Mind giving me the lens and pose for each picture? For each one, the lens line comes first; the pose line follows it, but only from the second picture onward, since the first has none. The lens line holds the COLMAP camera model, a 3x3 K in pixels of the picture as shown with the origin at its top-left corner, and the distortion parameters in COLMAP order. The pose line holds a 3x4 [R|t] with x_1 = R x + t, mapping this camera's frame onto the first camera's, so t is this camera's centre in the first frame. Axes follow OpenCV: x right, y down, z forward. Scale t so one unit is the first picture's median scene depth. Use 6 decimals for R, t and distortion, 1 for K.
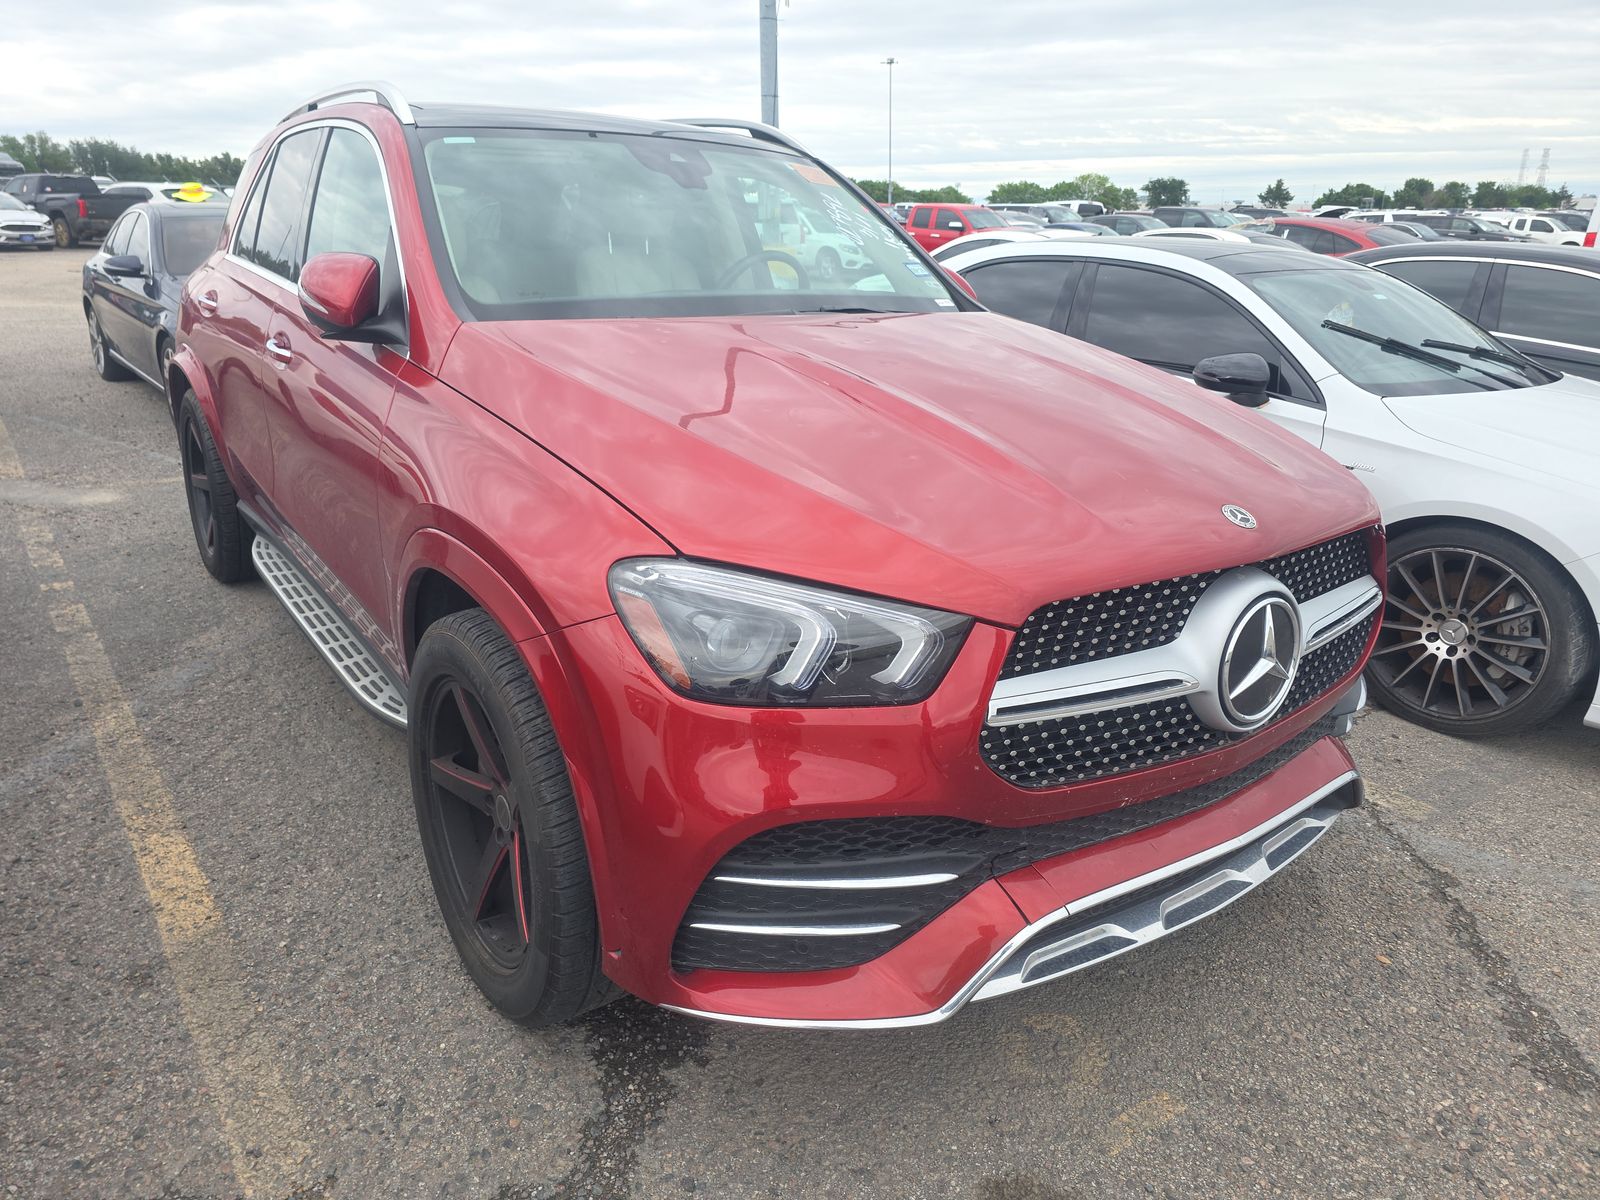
lens RADIAL K [[1060.2, 0, 808.7], [0, 1060.2, 600.2], [0, 0, 1]] dist [0.004654, -0.007057]
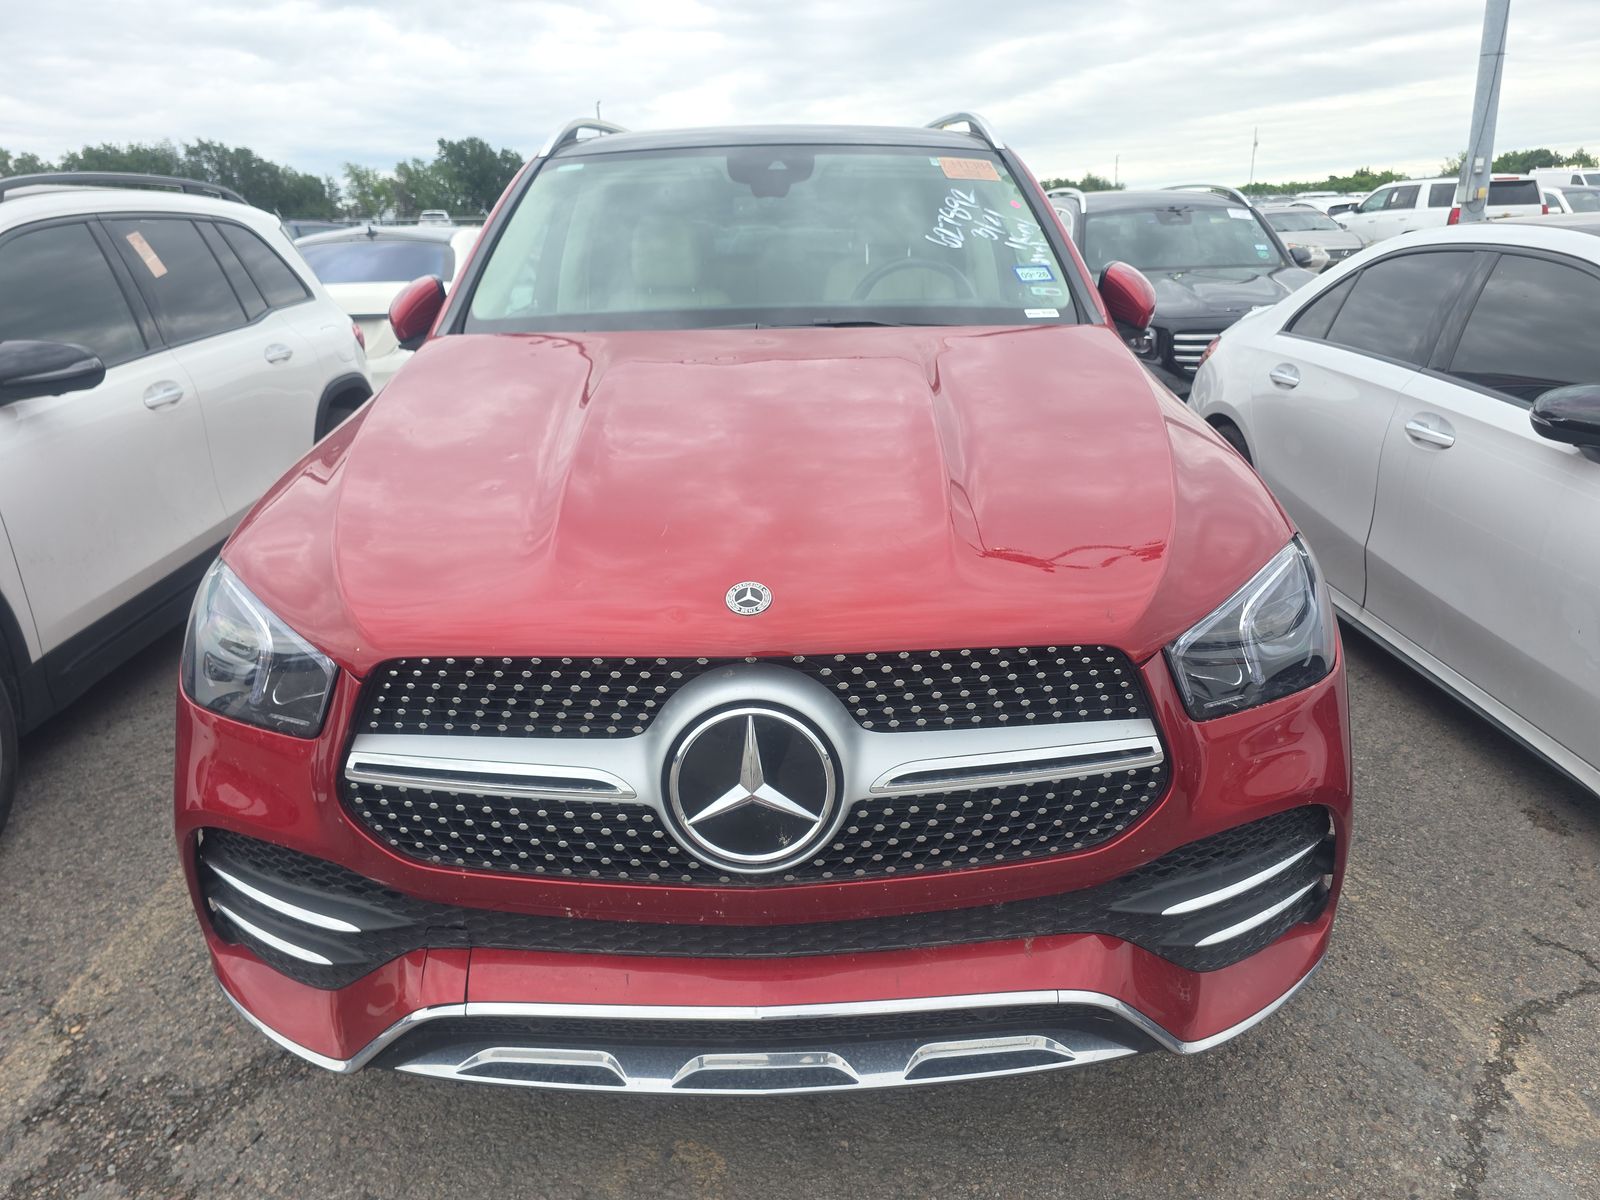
lens RADIAL K [[1060.2, 0, 803.9], [0, 1060.2, 603.5], [0, 0, 1]] dist [0.004654, -0.007057]
pose [[0.823348, 0.139382, -0.550154, 0.896904], [-0.138781, 0.989391, 0.042967, -0.116373], [0.550307, 0.040974, 0.833957, 0.398225]]
